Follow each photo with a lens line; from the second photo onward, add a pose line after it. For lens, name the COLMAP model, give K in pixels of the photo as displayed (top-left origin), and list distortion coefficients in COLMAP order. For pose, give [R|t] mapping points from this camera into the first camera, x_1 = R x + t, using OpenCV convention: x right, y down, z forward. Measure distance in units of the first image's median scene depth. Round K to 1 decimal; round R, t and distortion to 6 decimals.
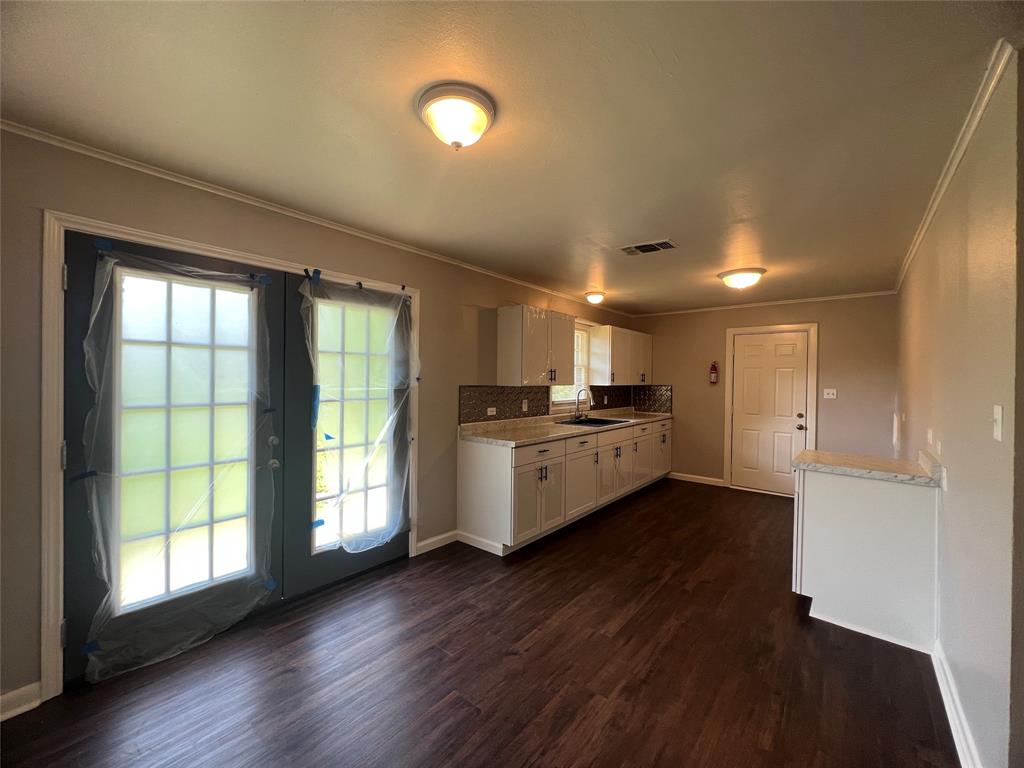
lens RADIAL K [[412.2, 0, 511.1], [0, 412.2, 379.5], [0, 0, 1]] dist [0.000972, 0.000046]
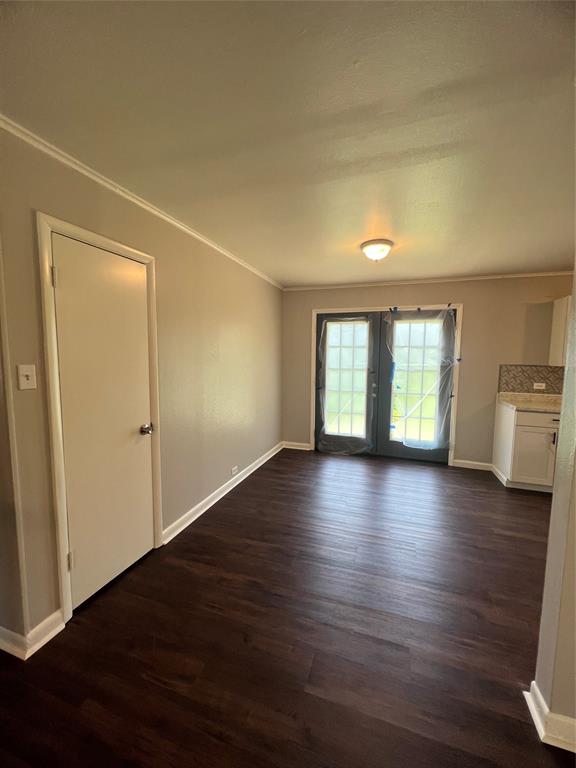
lens RADIAL K [[309.1, 0, 288.7], [0, 309.1, 383.9], [0, 0, 1]] dist [0.000972, 0.000046]
pose [[0.355888, 0.074533, -0.931552, 0.823472], [-0.008664, 0.997035, 0.076463, 0.007875], [0.934488, -0.019141, 0.355479, -0.072497]]
